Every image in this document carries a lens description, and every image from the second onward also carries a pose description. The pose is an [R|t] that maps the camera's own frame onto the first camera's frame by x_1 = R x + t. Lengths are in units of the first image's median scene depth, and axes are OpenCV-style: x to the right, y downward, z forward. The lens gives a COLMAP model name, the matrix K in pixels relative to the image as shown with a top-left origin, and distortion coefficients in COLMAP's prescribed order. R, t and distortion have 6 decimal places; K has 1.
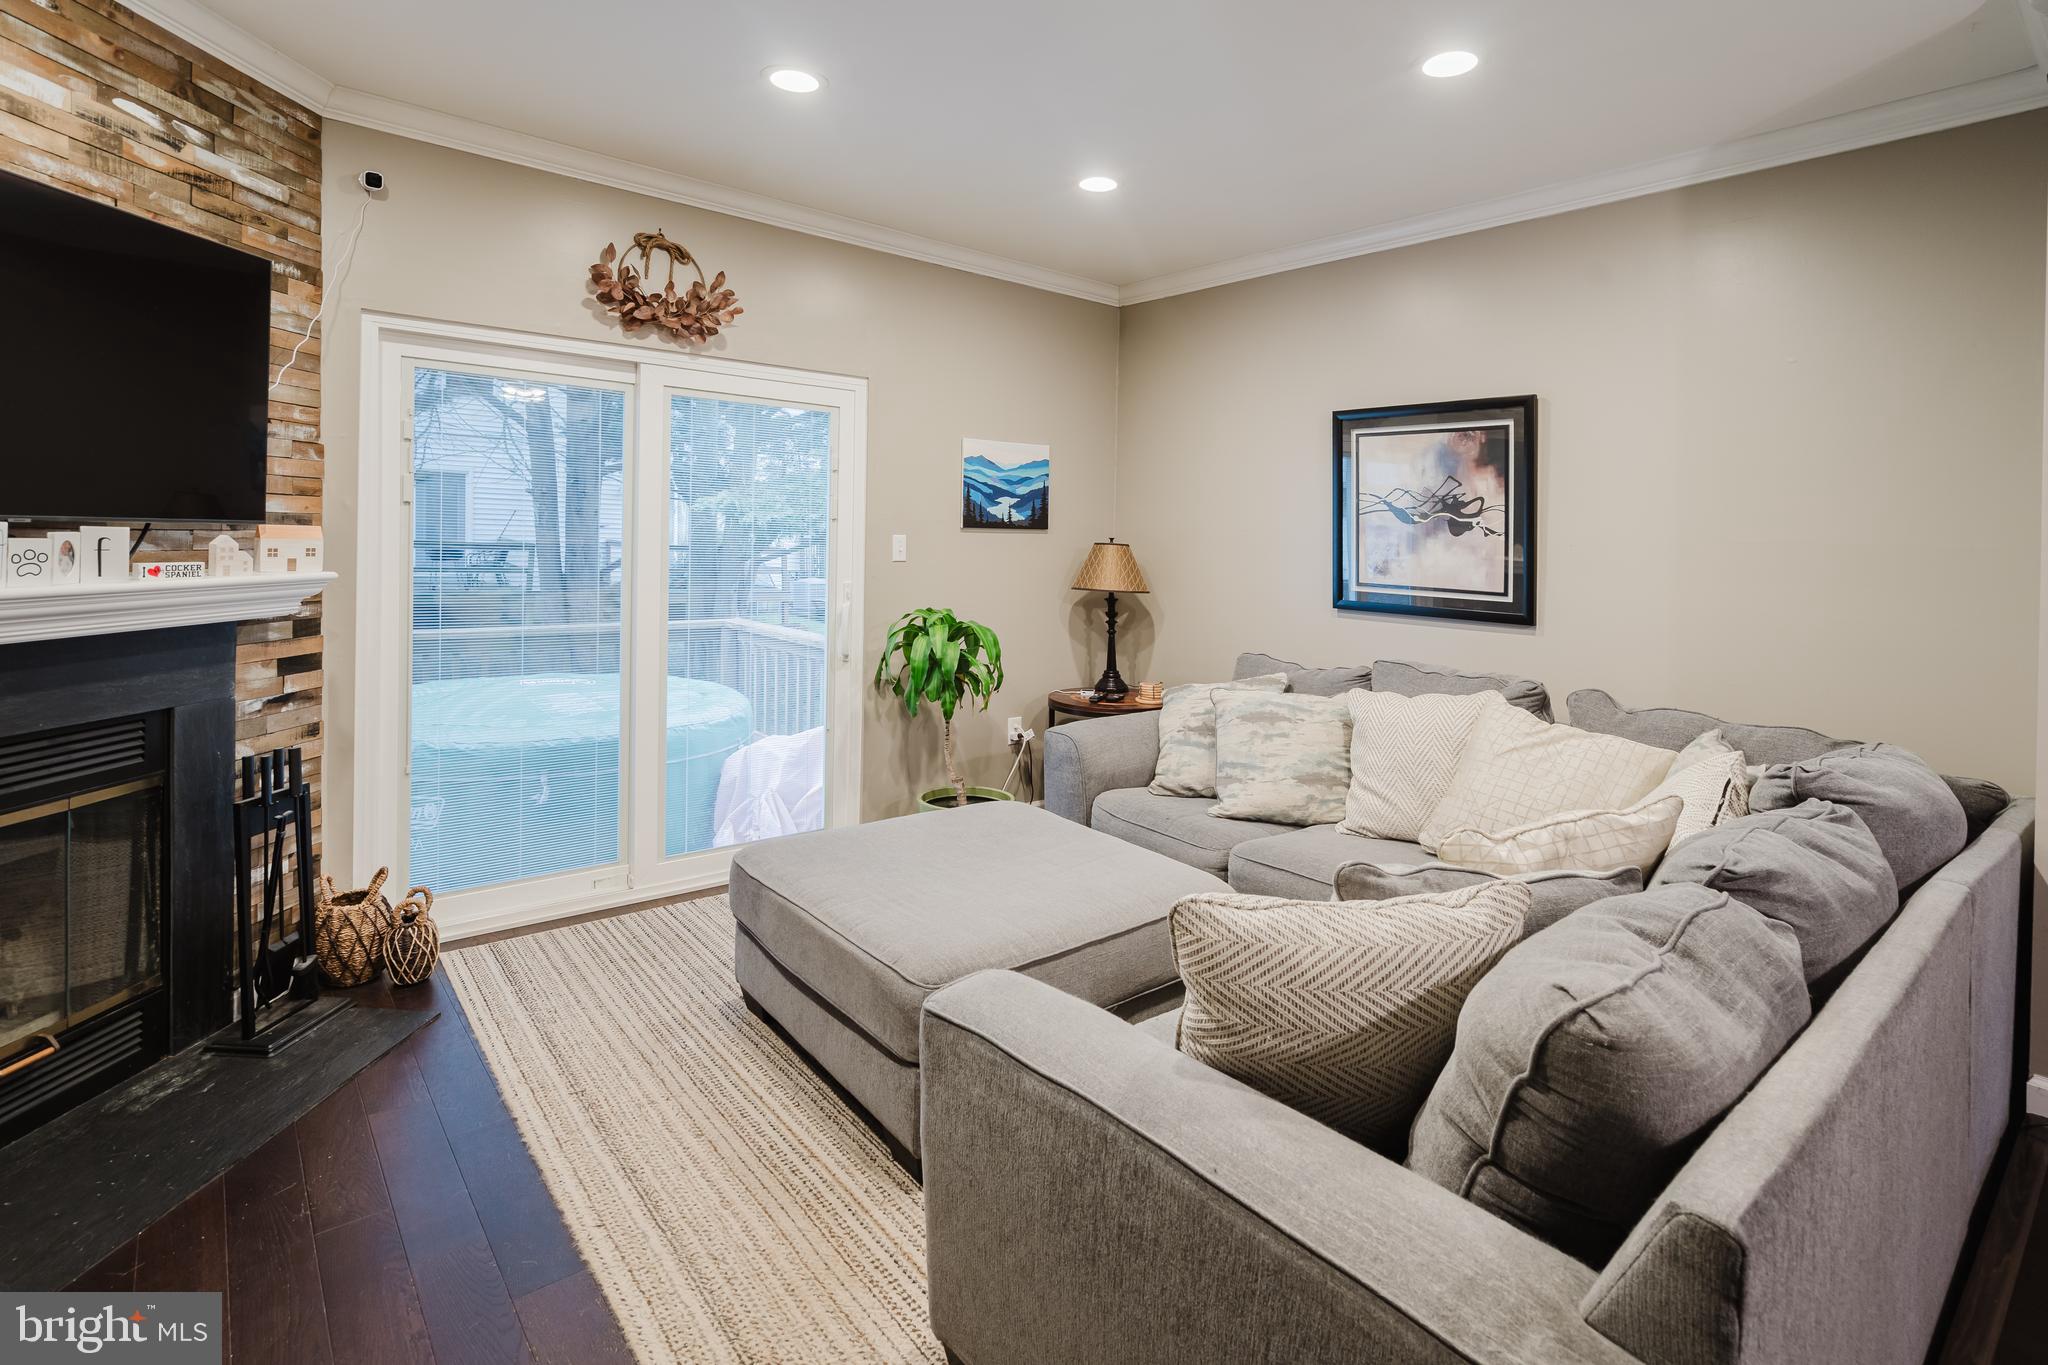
lens RADIAL K [[989.4, 0, 1026.7], [0, 989.4, 531.5], [0, 0, 1]] dist [-0.000142, -0.000333]
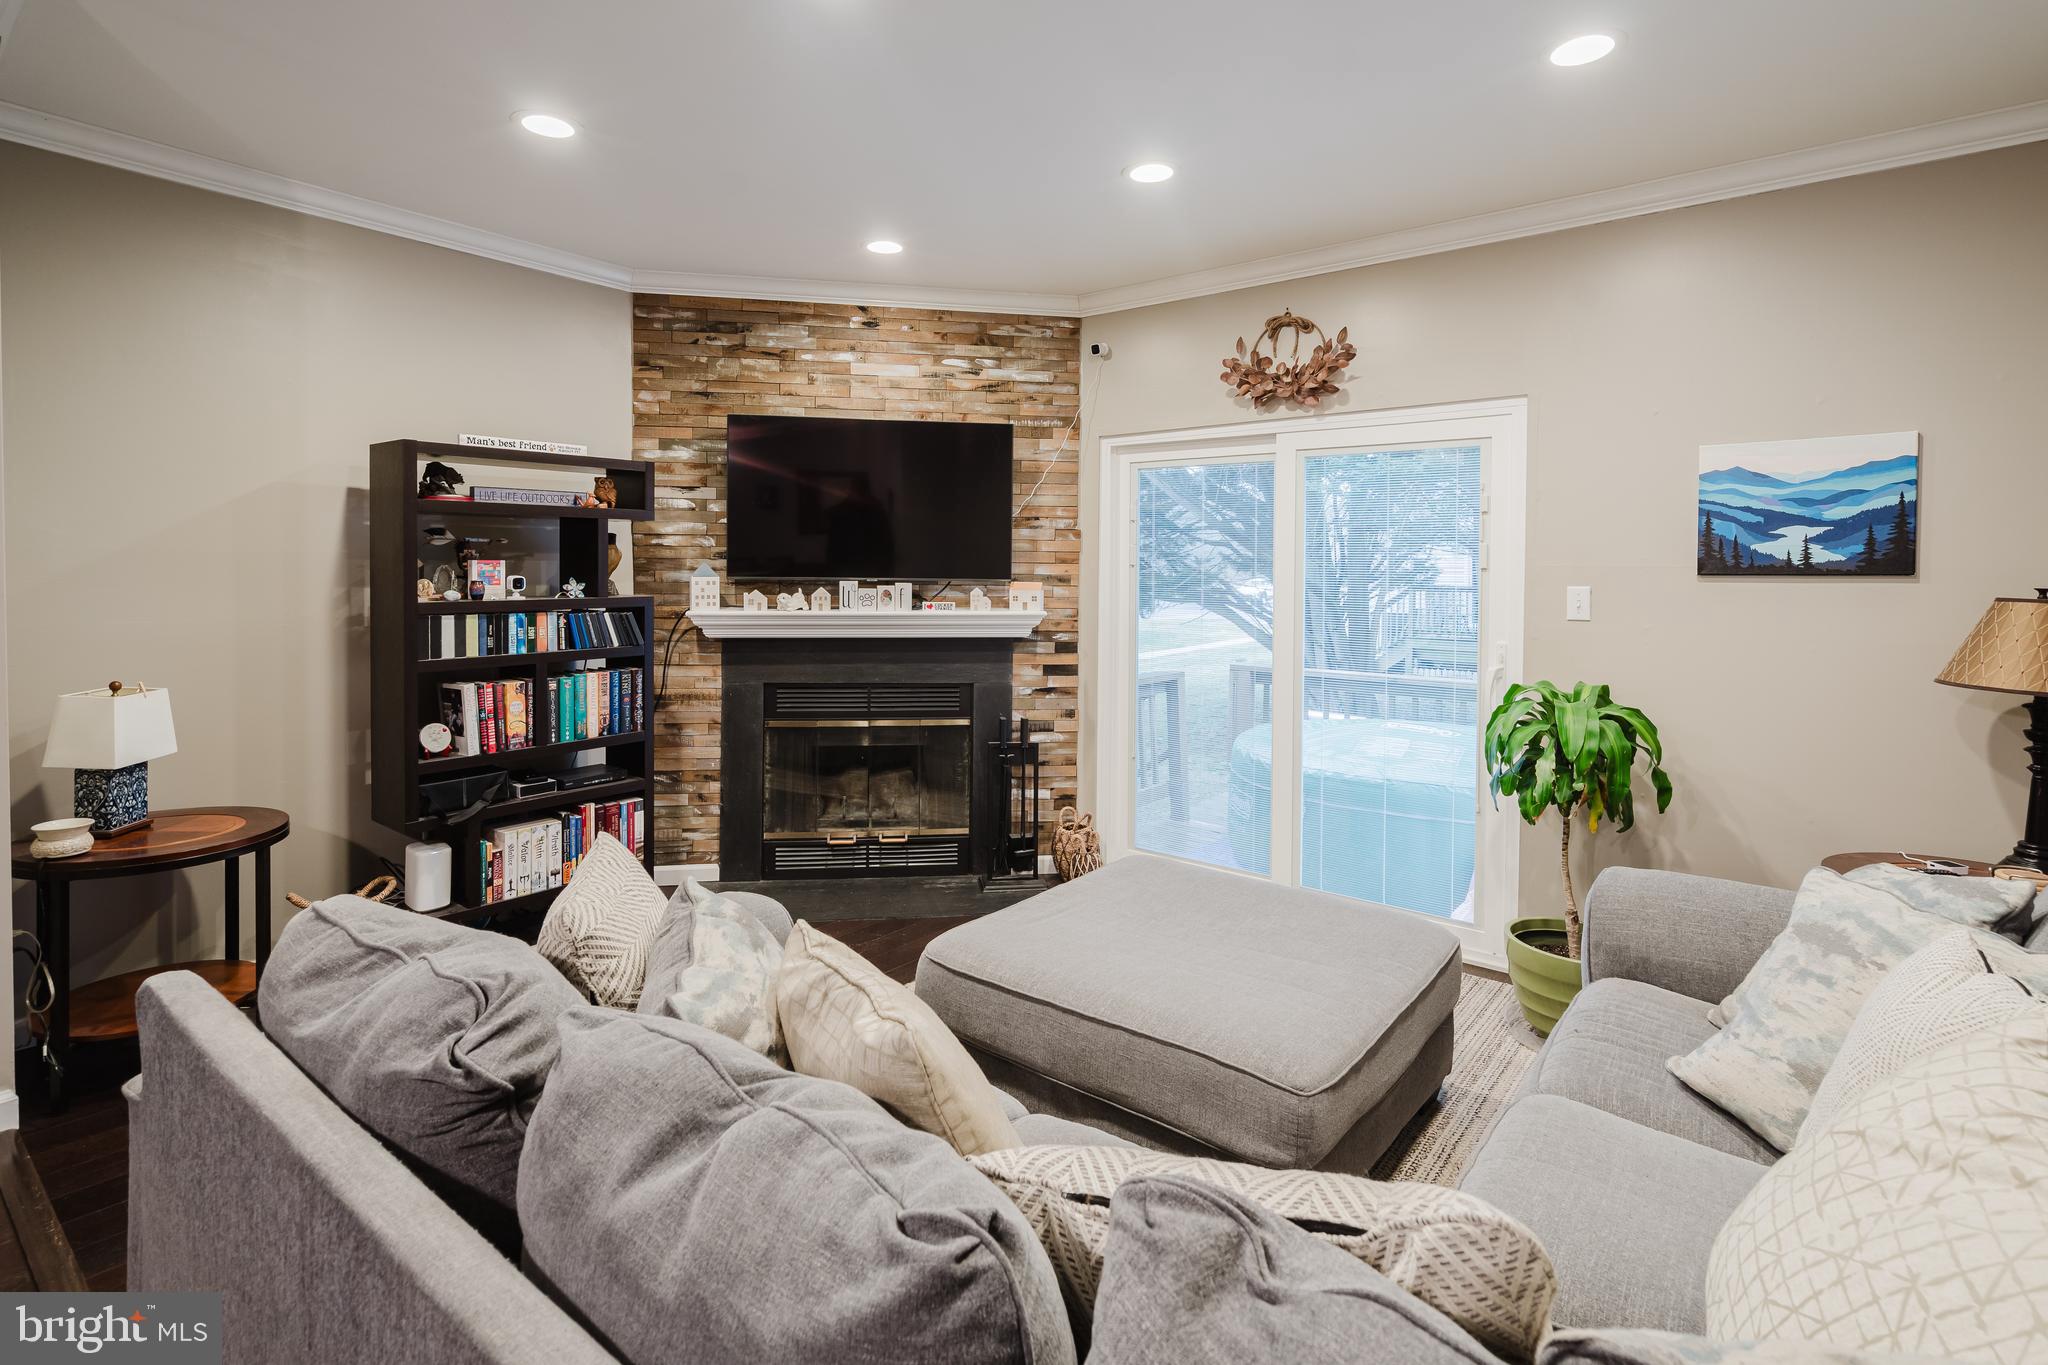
lens RADIAL K [[978.8, 0, 1033.6], [0, 978.8, 597.0], [0, 0, 1]] dist [-0.002654, -0.000106]
pose [[0.211910, -0.003115, -0.977284, 0.777623], [-0.001660, 0.999992, -0.003548, 0.022221], [0.977288, 0.002374, 0.211903, 0.617662]]
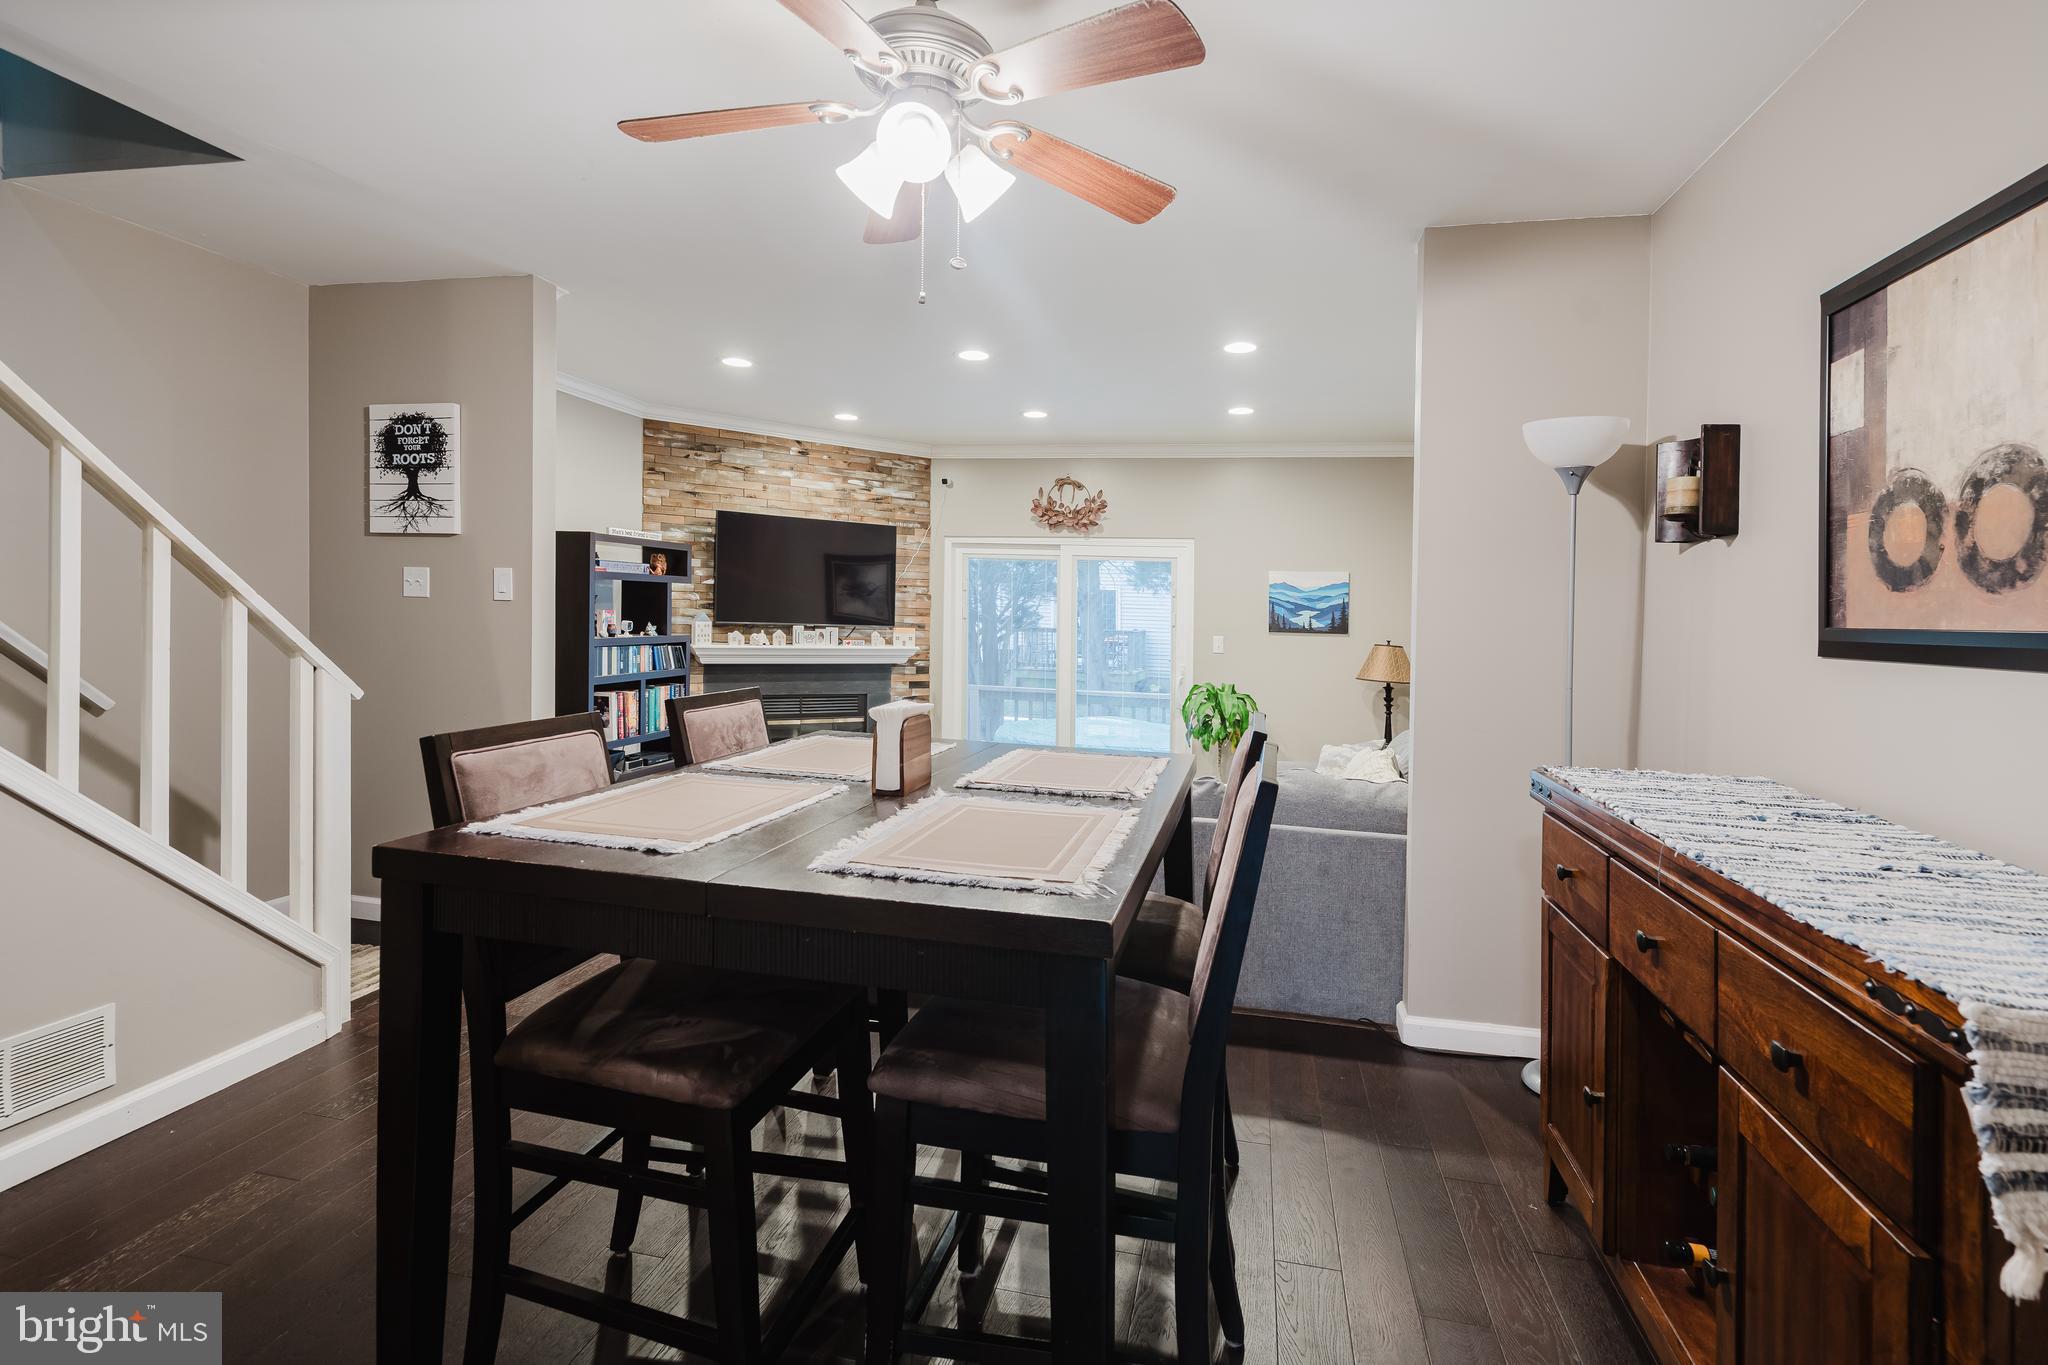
lens RADIAL K [[970.3, 0, 1019.1], [0, 970.3, 633.1], [0, 0, 1]] dist [0.001057, -0.000038]
pose [[0.603059, 0.003355, -0.797690, 1.326194], [-0.012718, 0.999904, -0.005409, 0.015792], [0.797595, 0.013407, 0.603044, -0.251130]]
